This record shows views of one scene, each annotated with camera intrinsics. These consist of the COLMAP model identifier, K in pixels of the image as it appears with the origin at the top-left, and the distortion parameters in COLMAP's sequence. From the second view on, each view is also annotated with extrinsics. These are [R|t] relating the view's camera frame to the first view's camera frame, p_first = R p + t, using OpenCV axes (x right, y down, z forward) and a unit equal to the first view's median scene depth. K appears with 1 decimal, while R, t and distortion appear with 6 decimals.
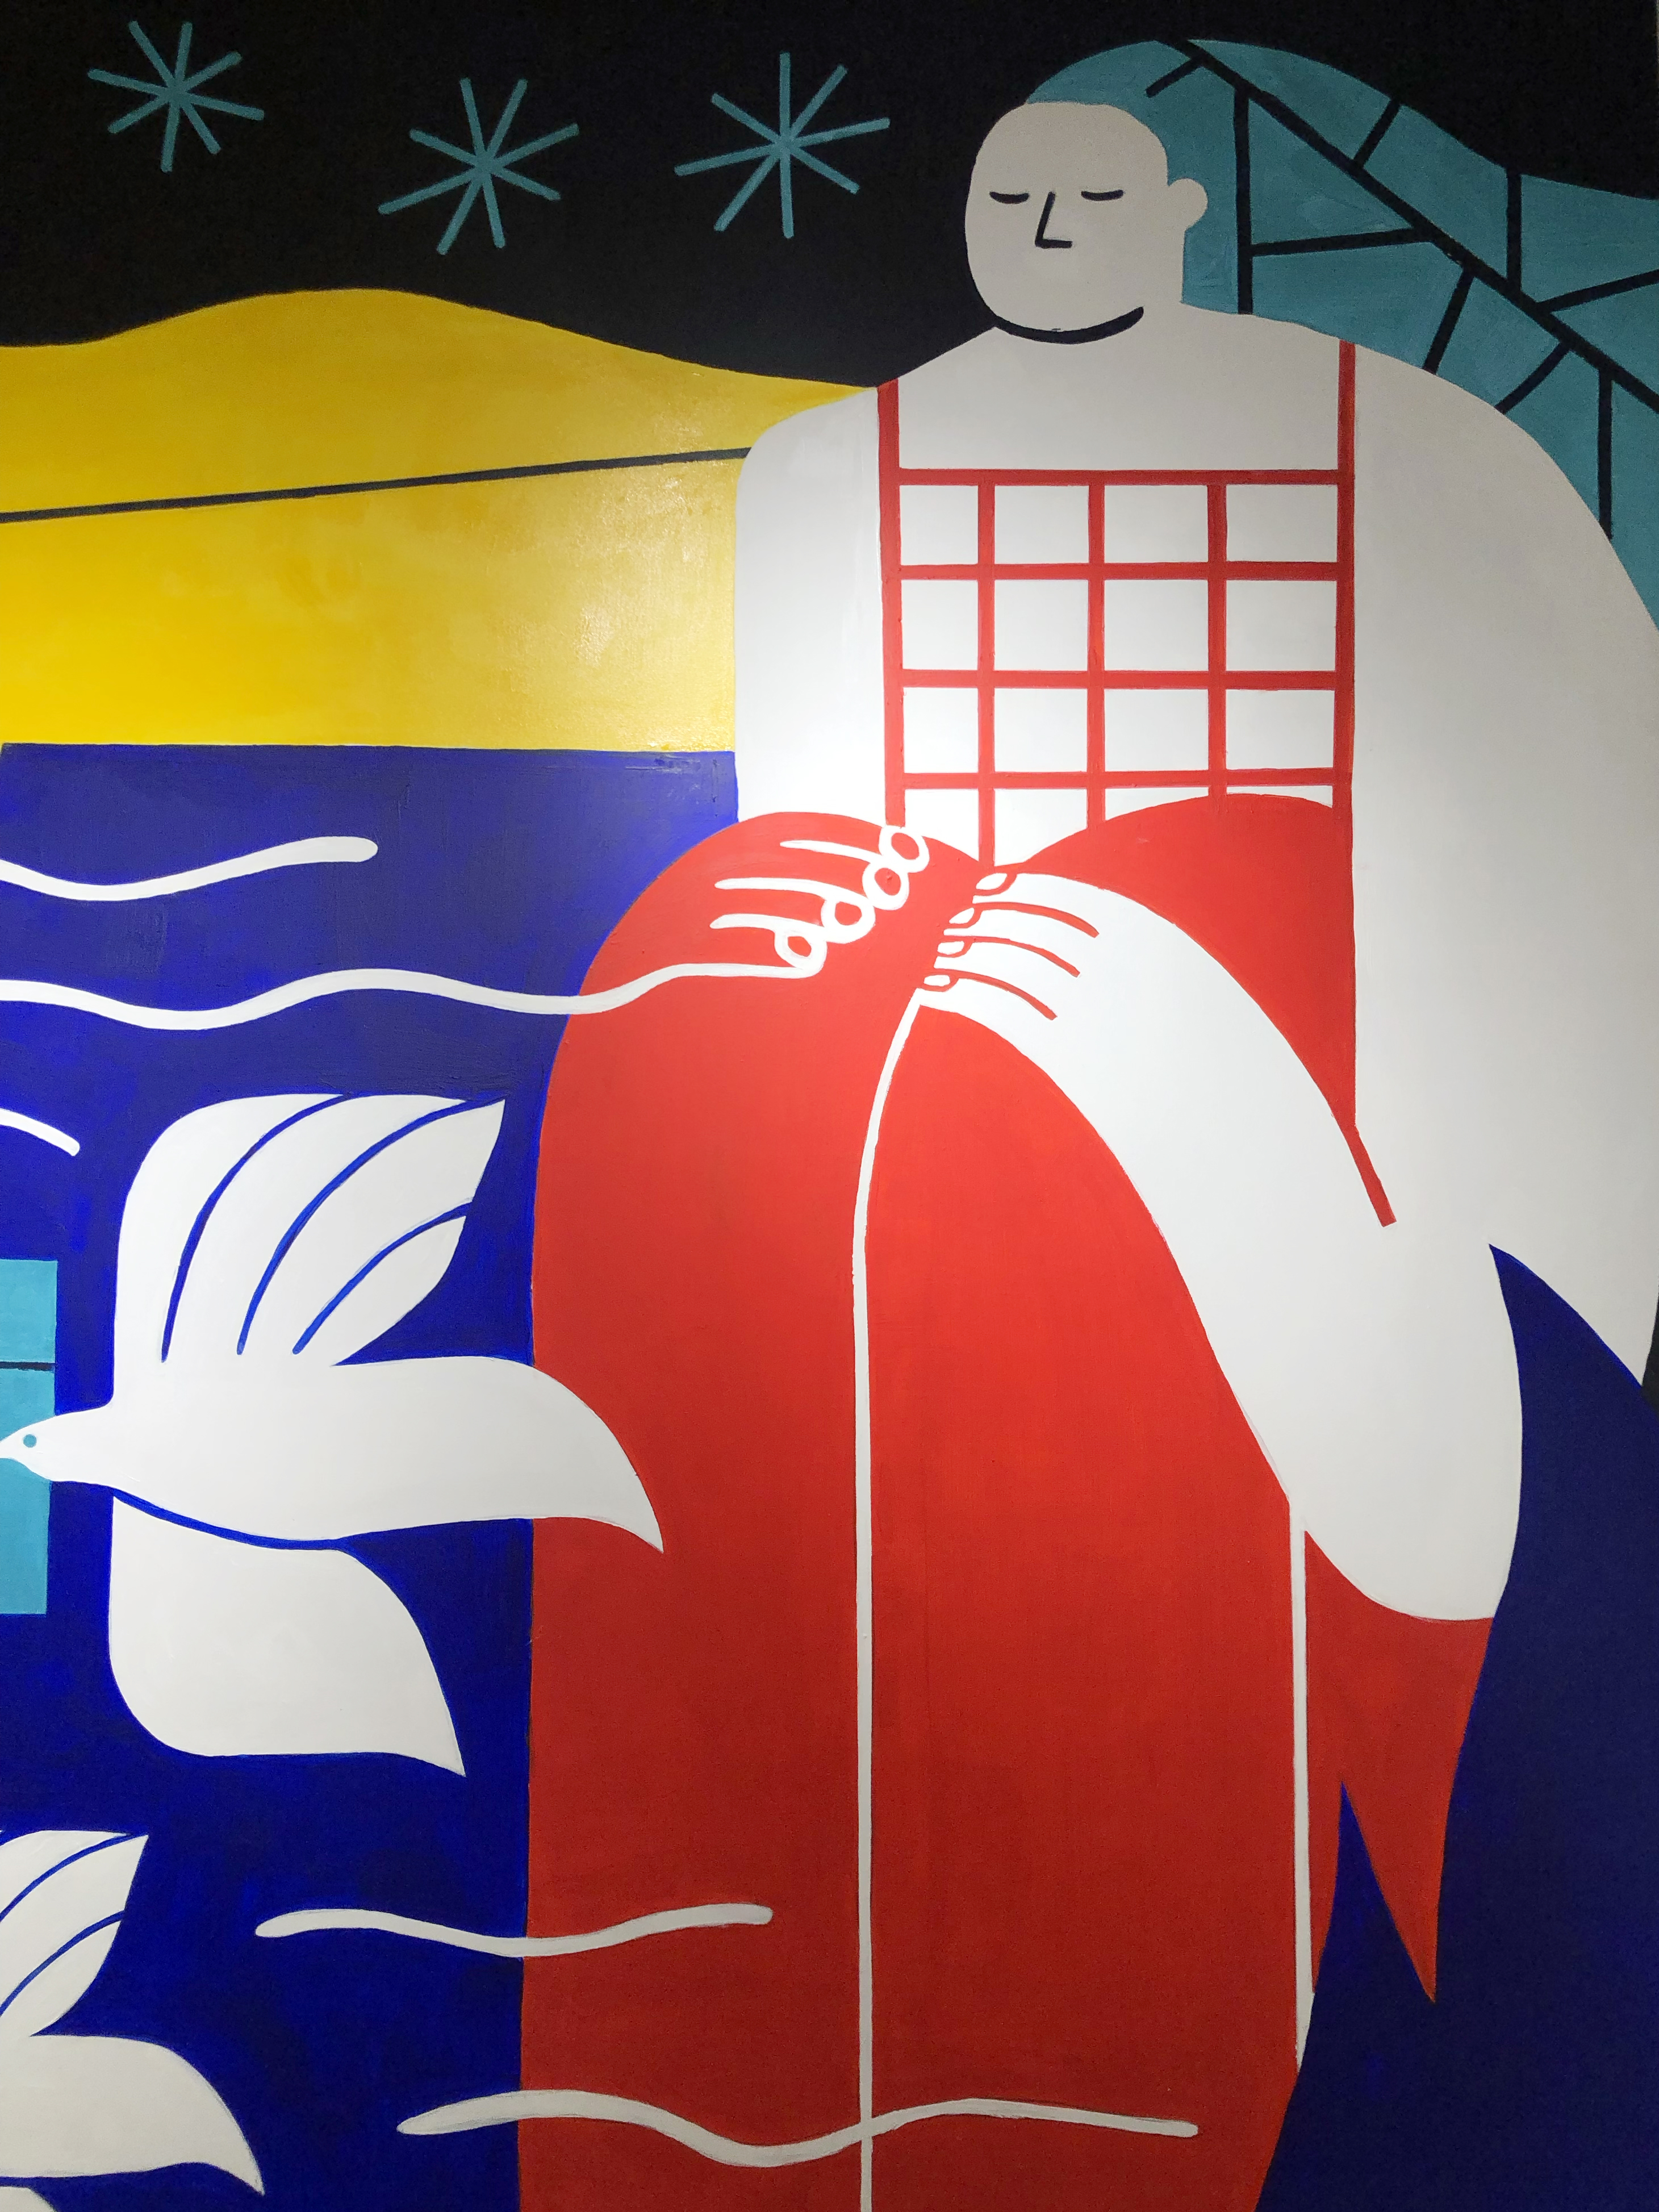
lens RADIAL K [[1820.3, 0, 826.7], [0, 1820.3, 1108.0], [0, 0, 1]] dist [-0.007660, 0.029685]
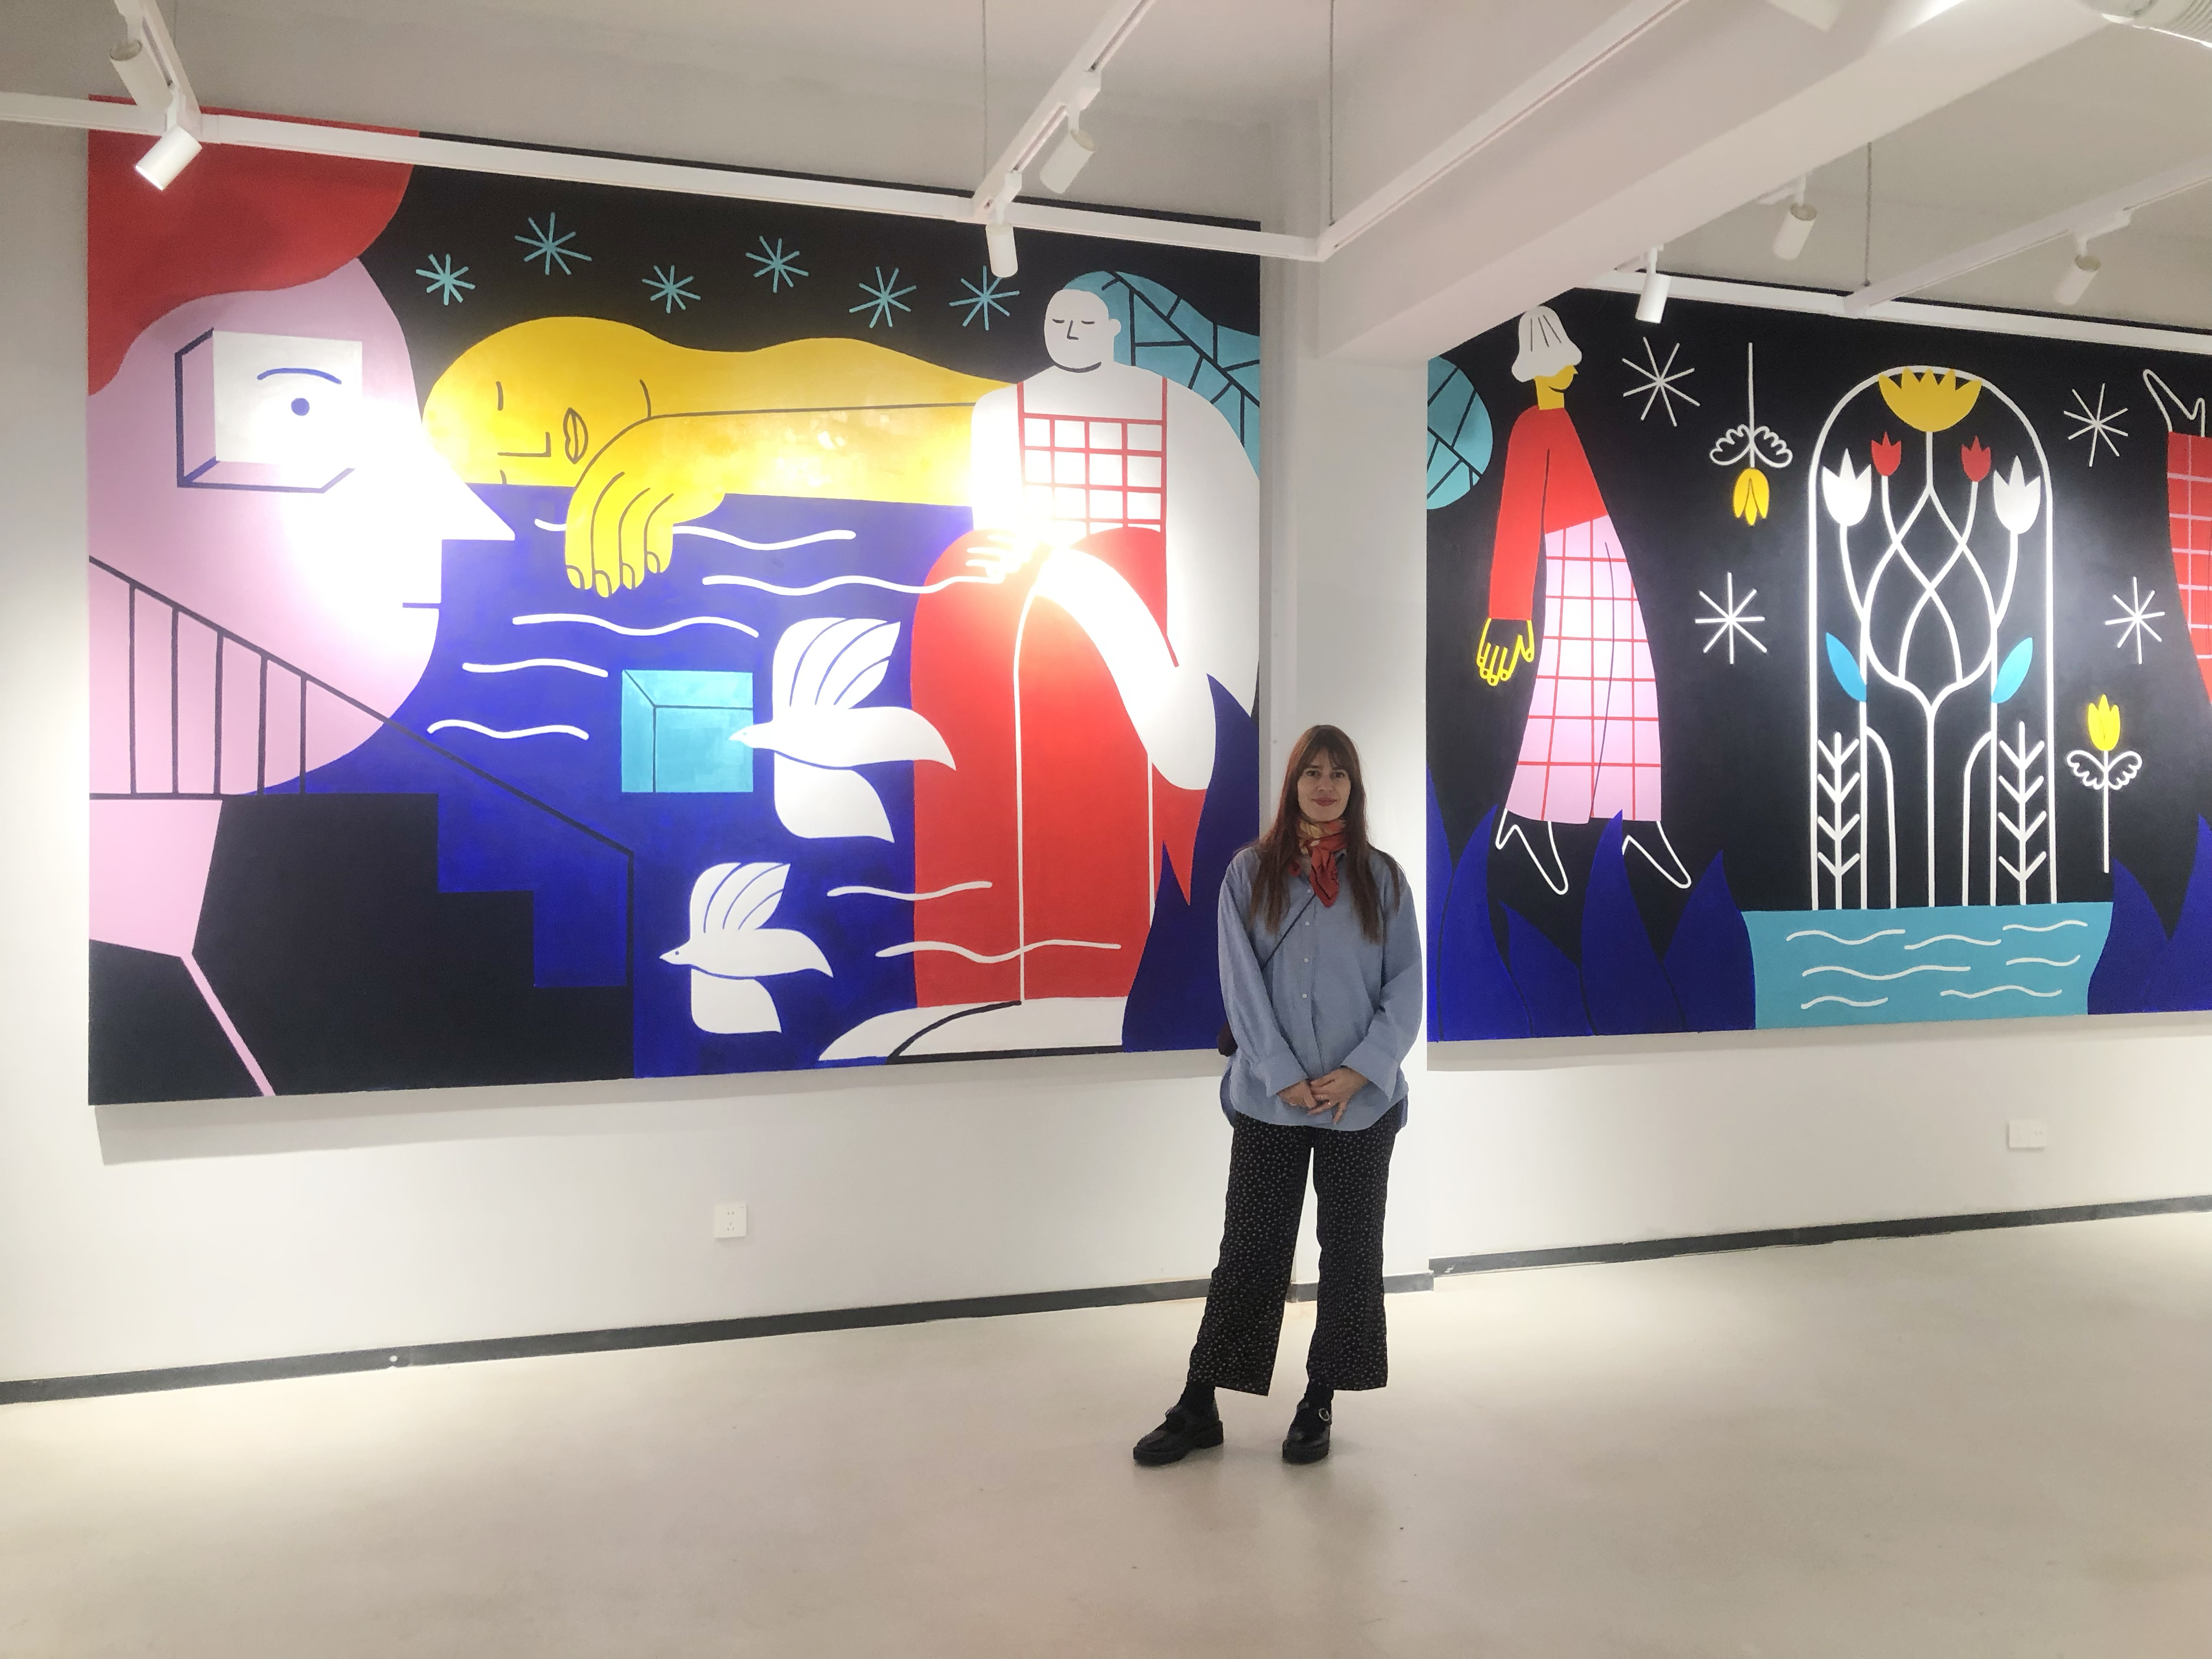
lens RADIAL K [[1820.5, 0, 1110.9], [0, 1820.5, 817.2], [0, 0, 1]] dist [-0.007660, 0.029685]
pose [[0.947478, -0.014250, 0.319504, -0.805582], [-0.003459, 0.998492, 0.054791, 0.151201], [-0.319803, -0.053019, 0.946000, -1.946995]]
